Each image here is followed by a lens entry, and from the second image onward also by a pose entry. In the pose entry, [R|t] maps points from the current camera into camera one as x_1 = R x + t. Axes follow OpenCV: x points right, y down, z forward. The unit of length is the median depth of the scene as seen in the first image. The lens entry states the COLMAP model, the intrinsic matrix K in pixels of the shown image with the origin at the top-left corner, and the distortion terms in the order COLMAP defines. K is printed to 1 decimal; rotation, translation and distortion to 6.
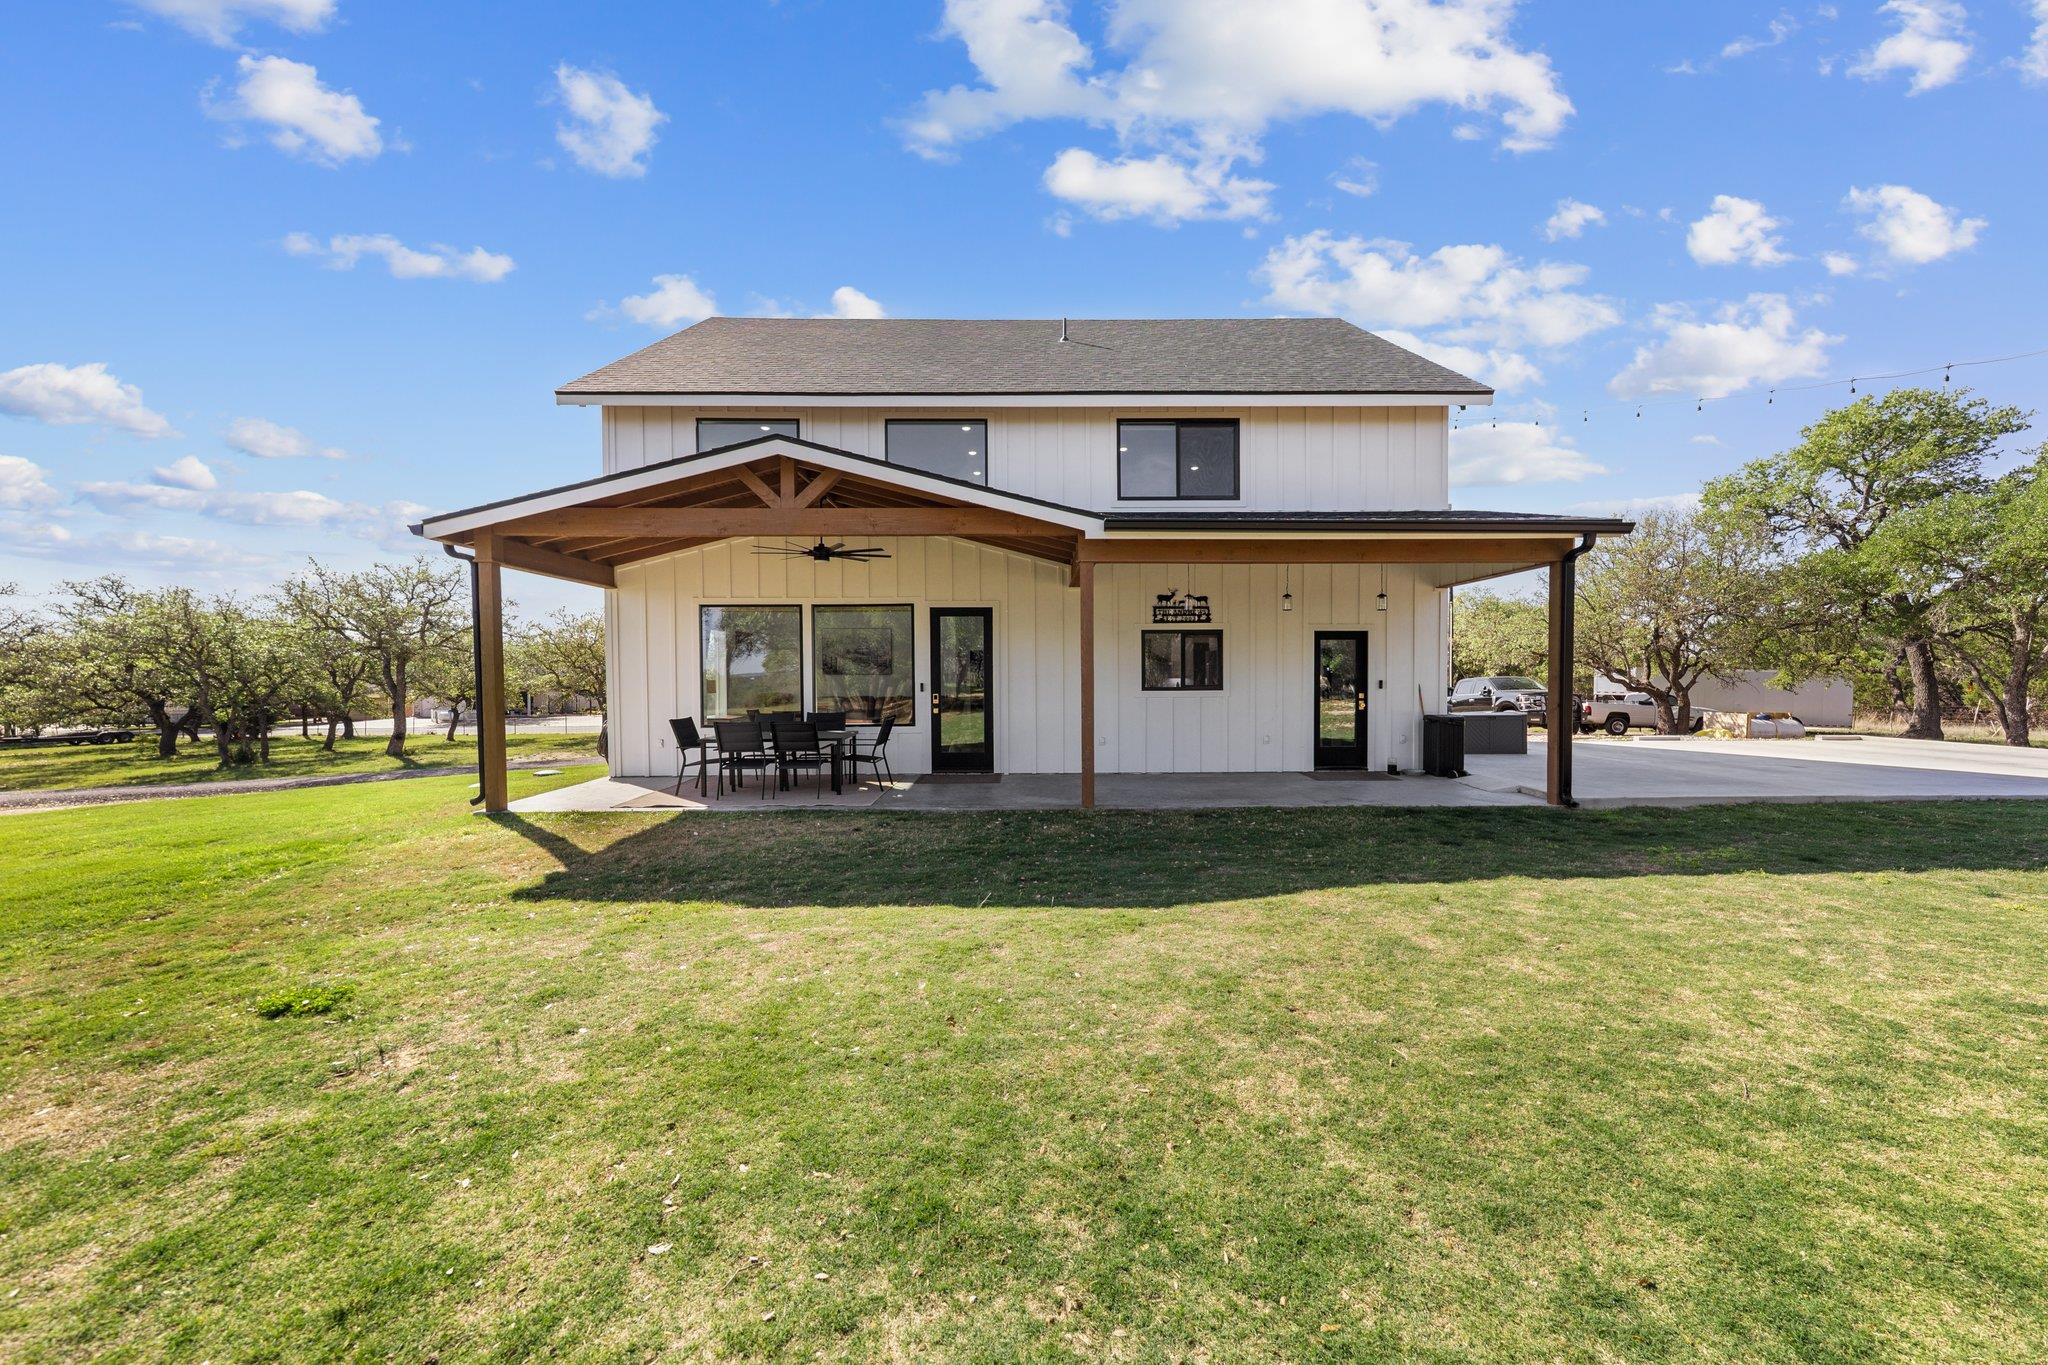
lens RADIAL K [[738.8, 0, 1024.0], [0, 738.8, 682.5], [0, 0, 1]] dist [0.012543, -0.006252]
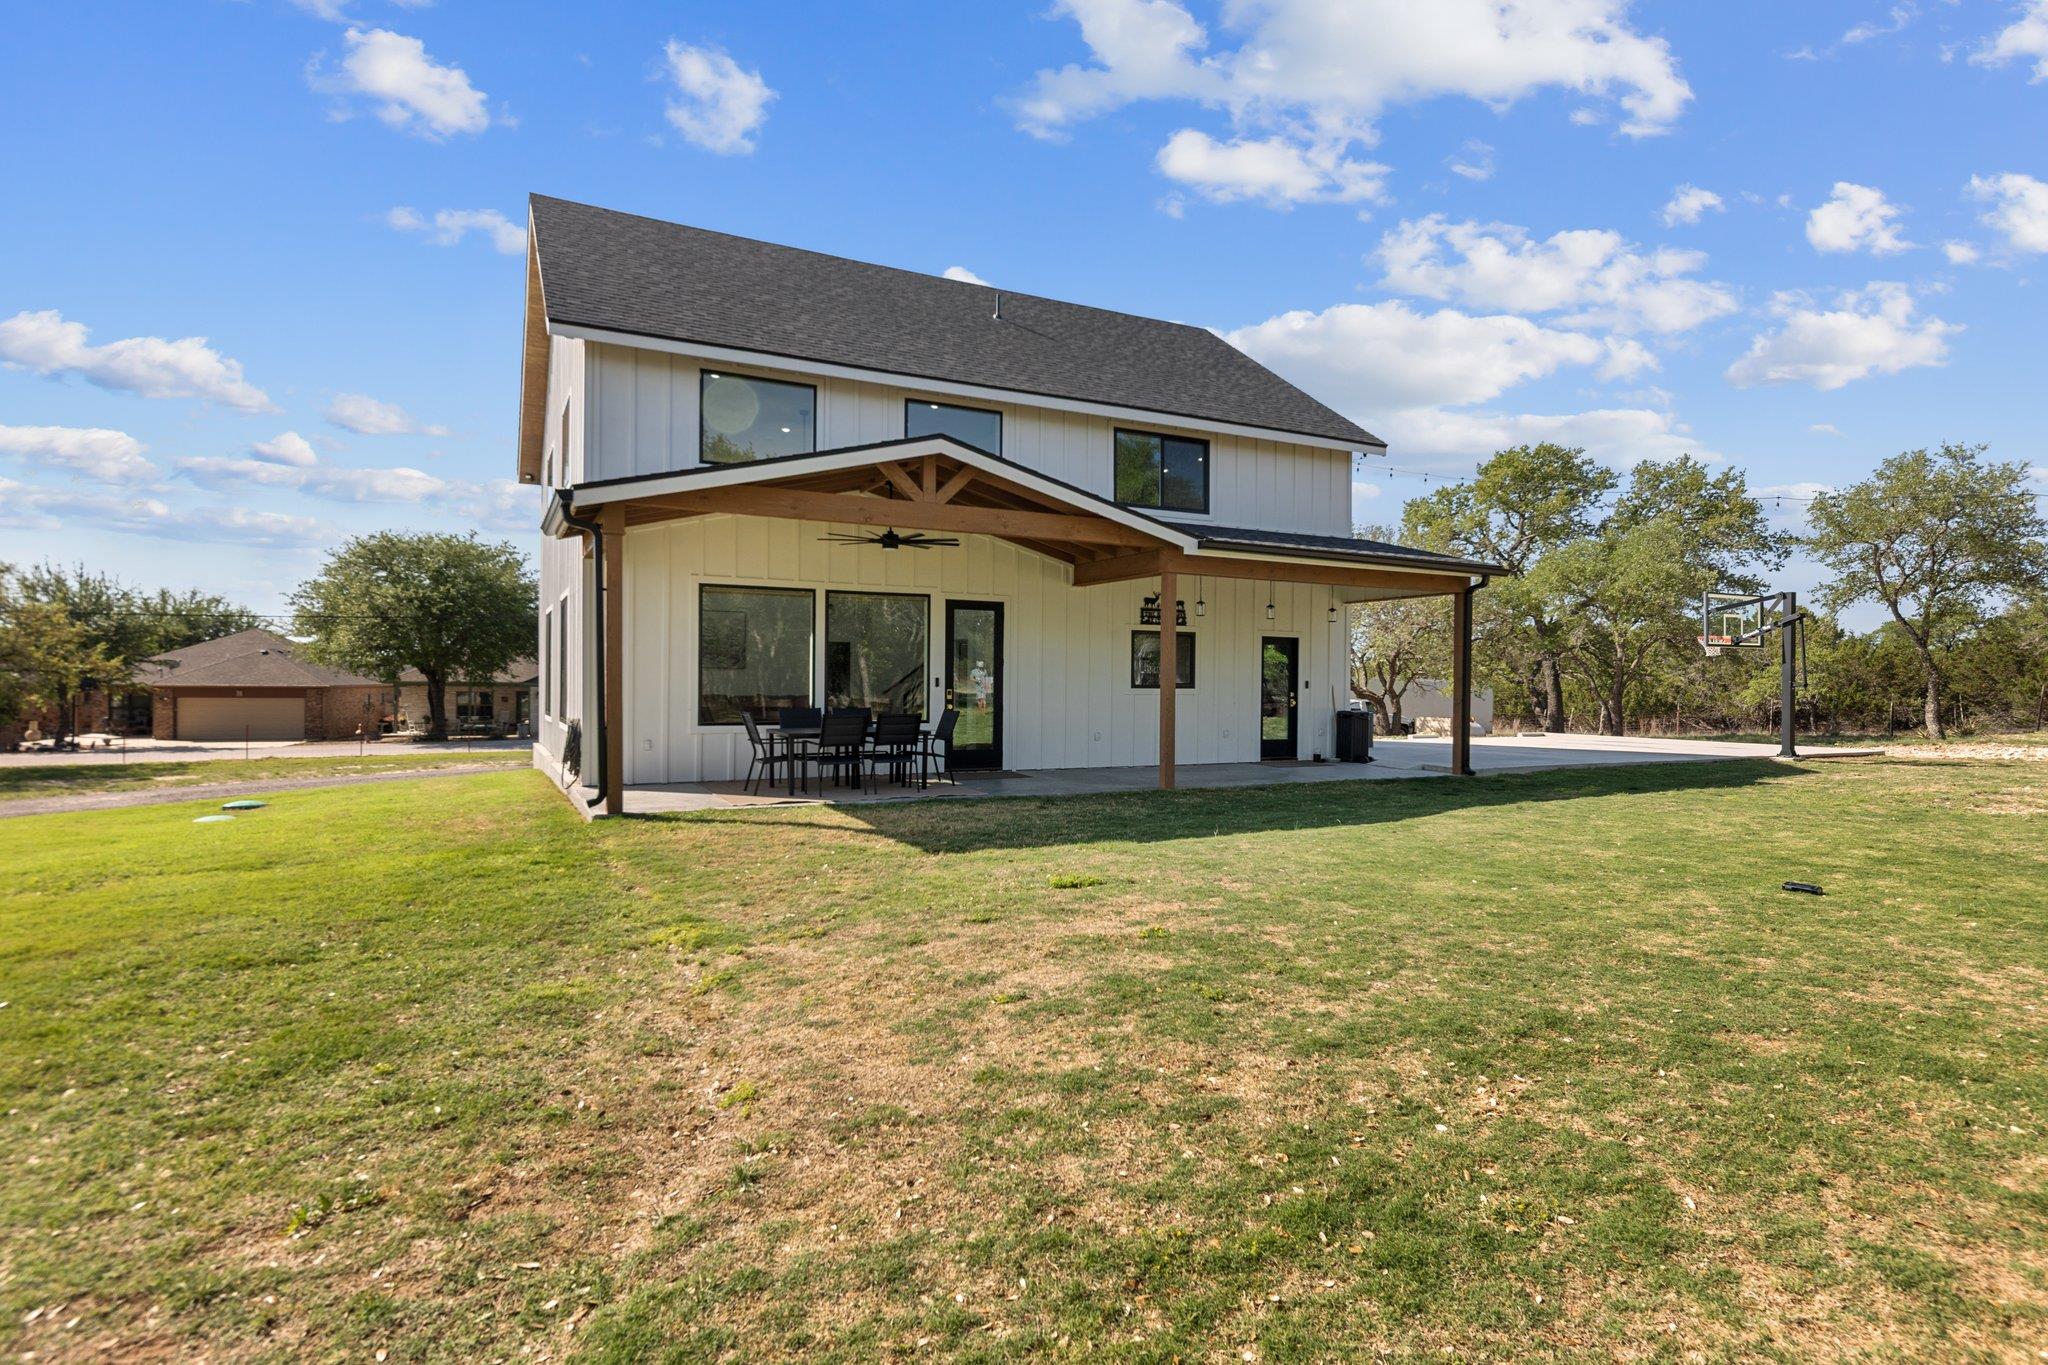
lens RADIAL K [[1051.1, 0, 1024.0], [0, 1051.1, 682.5], [0, 0, 1]] dist [0.000205, 0.000089]
pose [[0.894997, 0.012790, 0.445888, -0.642546], [-0.009376, 0.999907, -0.009862, 0.019282], [-0.445973, 0.004646, 0.895034, -0.268673]]
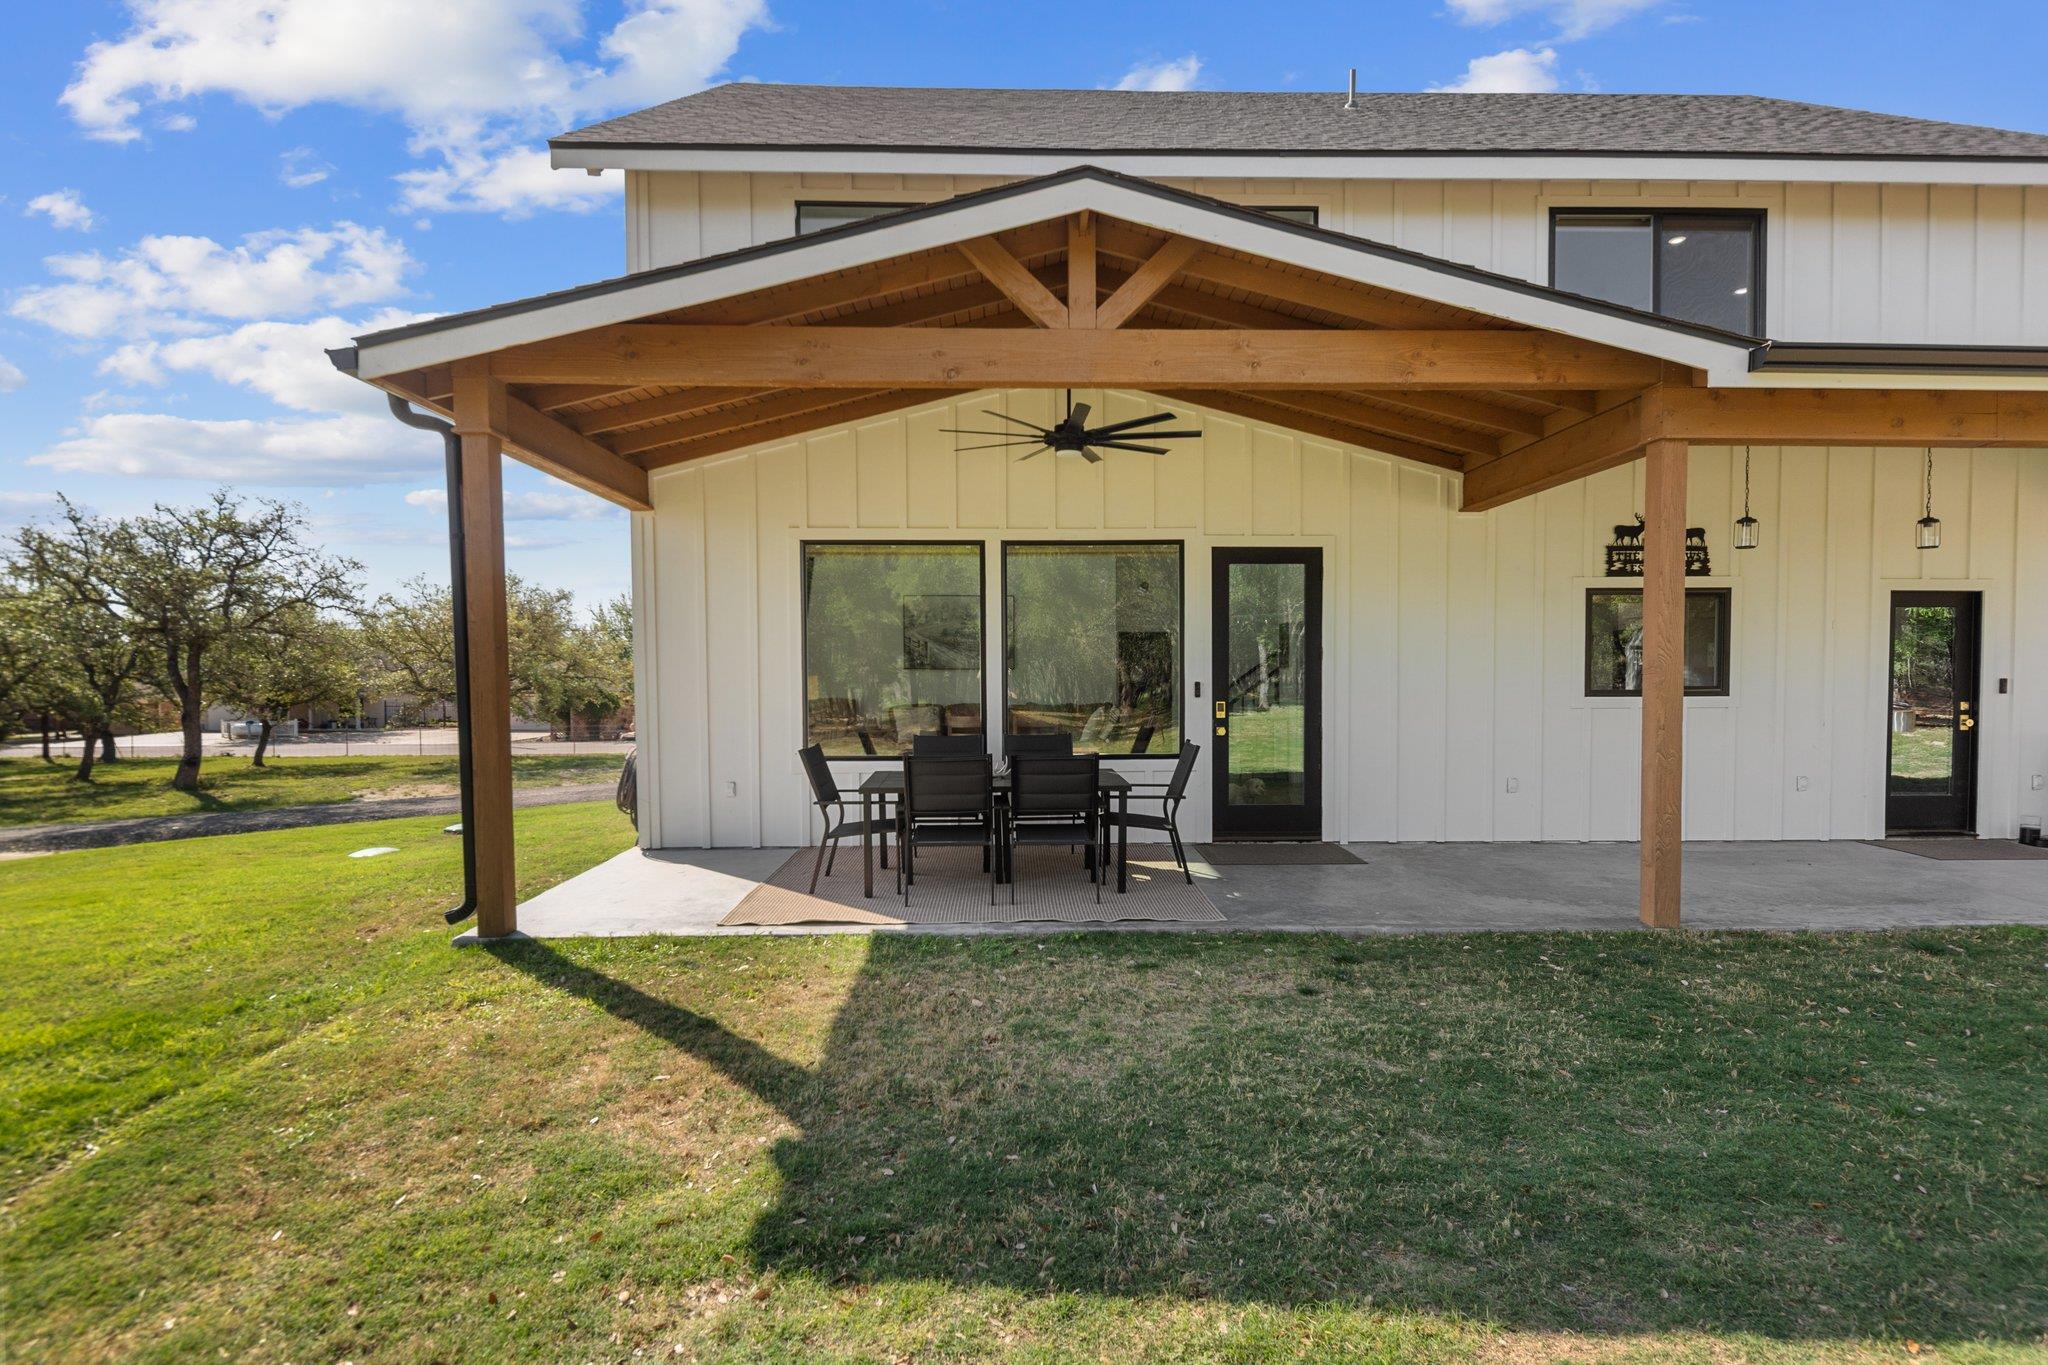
lens RADIAL K [[987.7, 0, 1023.7], [0, 987.7, 697.4], [0, 0, 1]] dist [0.001941, -0.001378]
pose [[0.999878, 0.002054, 0.015513, -0.280167], [-0.002256, 0.999913, 0.012991, 0.003000], [-0.015485, -0.013024, 0.999795, 0.254320]]
